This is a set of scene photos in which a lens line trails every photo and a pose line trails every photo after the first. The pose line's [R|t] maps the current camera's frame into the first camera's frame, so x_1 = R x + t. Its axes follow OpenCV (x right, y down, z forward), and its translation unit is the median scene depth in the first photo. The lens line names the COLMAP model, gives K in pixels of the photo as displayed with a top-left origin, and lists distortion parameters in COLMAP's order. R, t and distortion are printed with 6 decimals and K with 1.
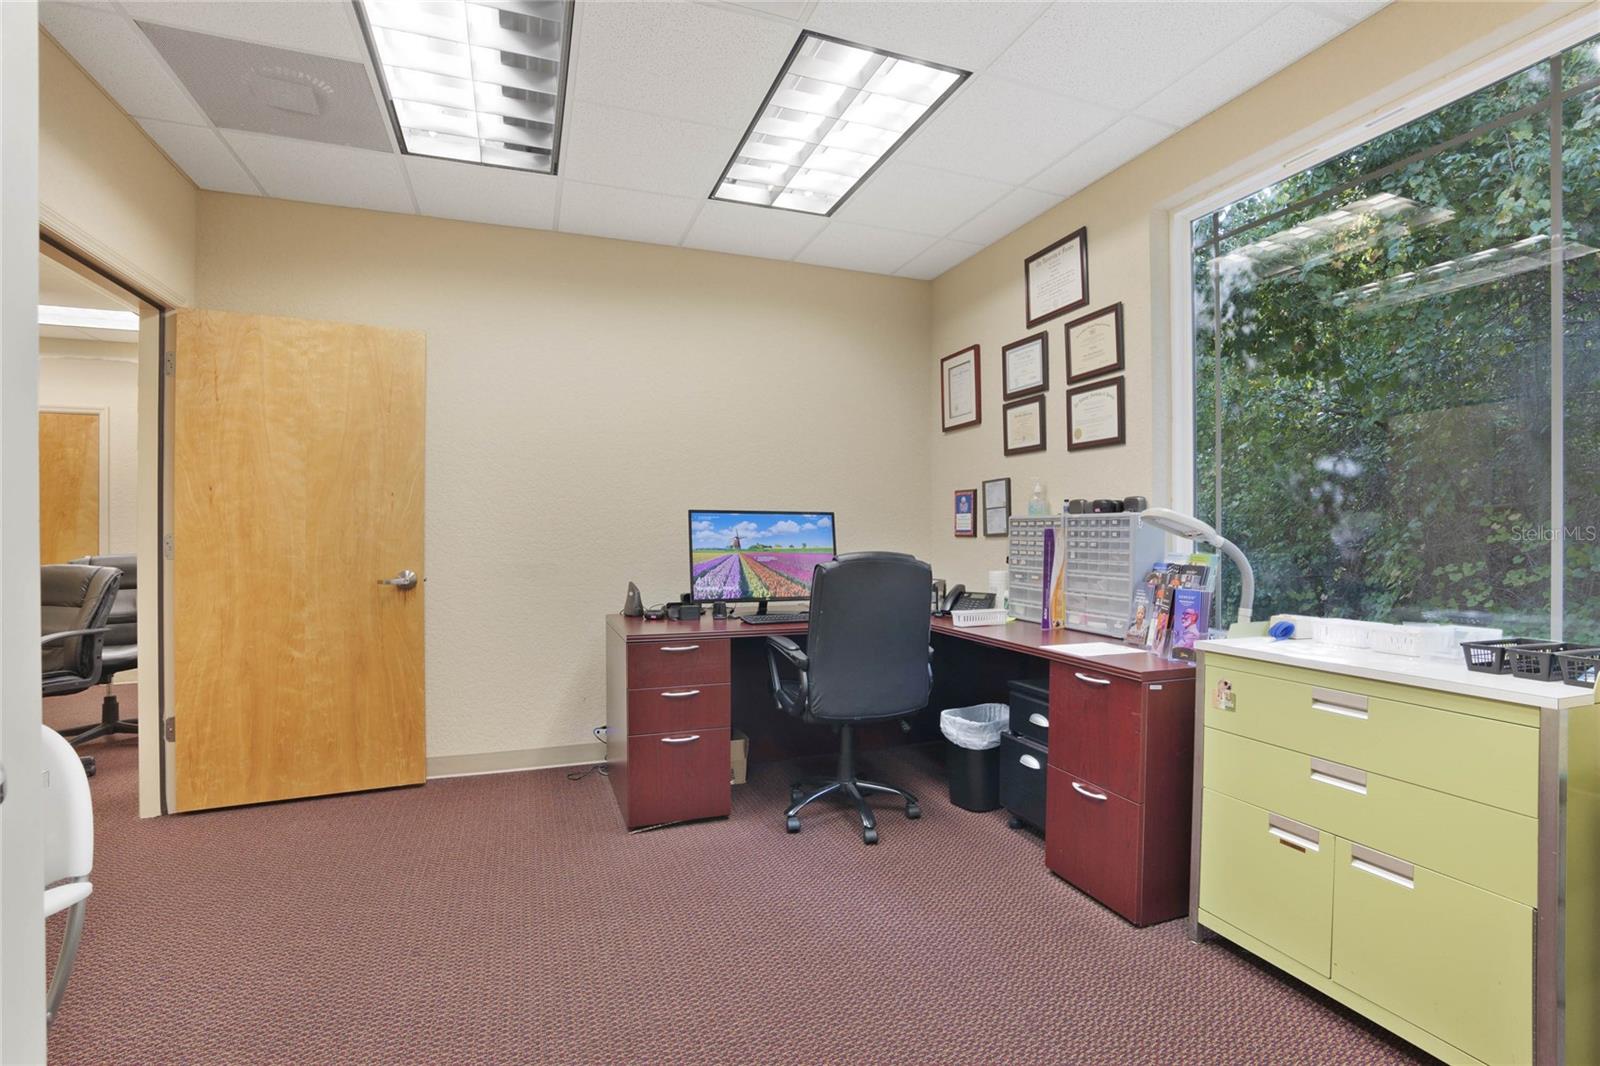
lens RADIAL K [[738.5, 0, 806.6], [0, 738.5, 529.8], [0, 0, 1]] dist [-0.065541, 0.027854]
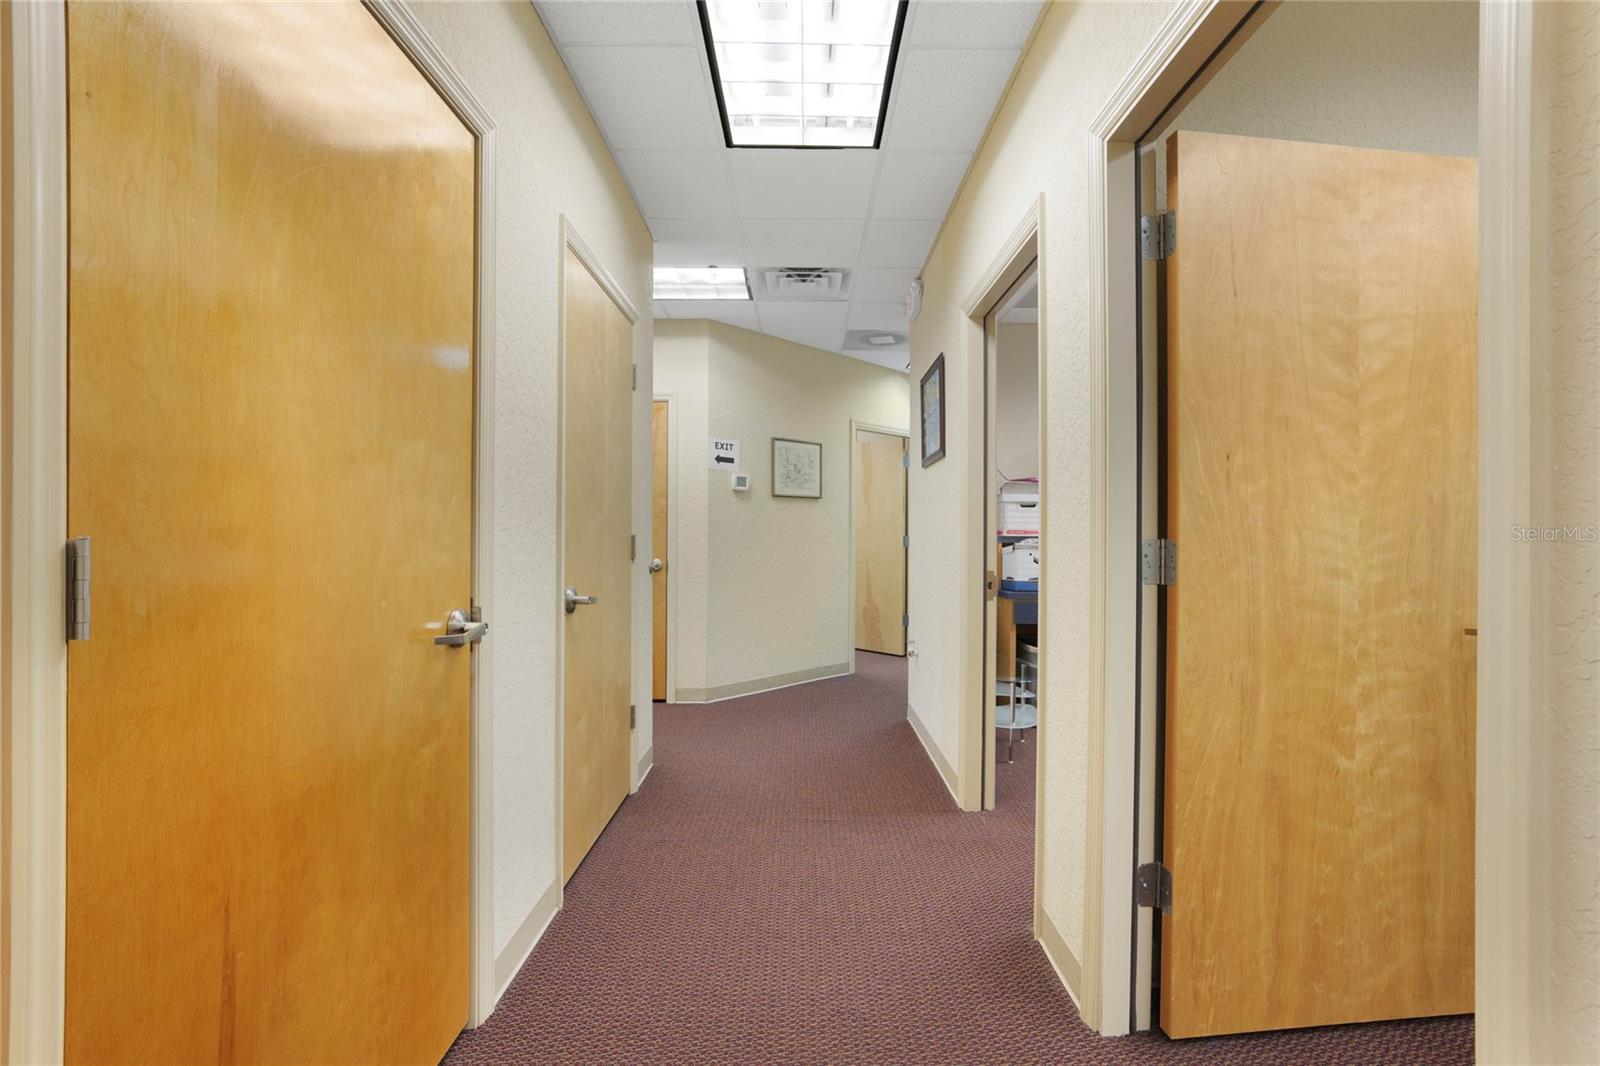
lens RADIAL K [[738.5, 0, 806.6], [0, 738.5, 529.8], [0, 0, 1]] dist [-0.065541, 0.027854]
pose [[0.951436, 0.014297, -0.307516, -0.933790], [-0.009962, 0.999828, 0.015661, -0.007158], [0.307687, -0.011837, 0.951414, 0.362412]]
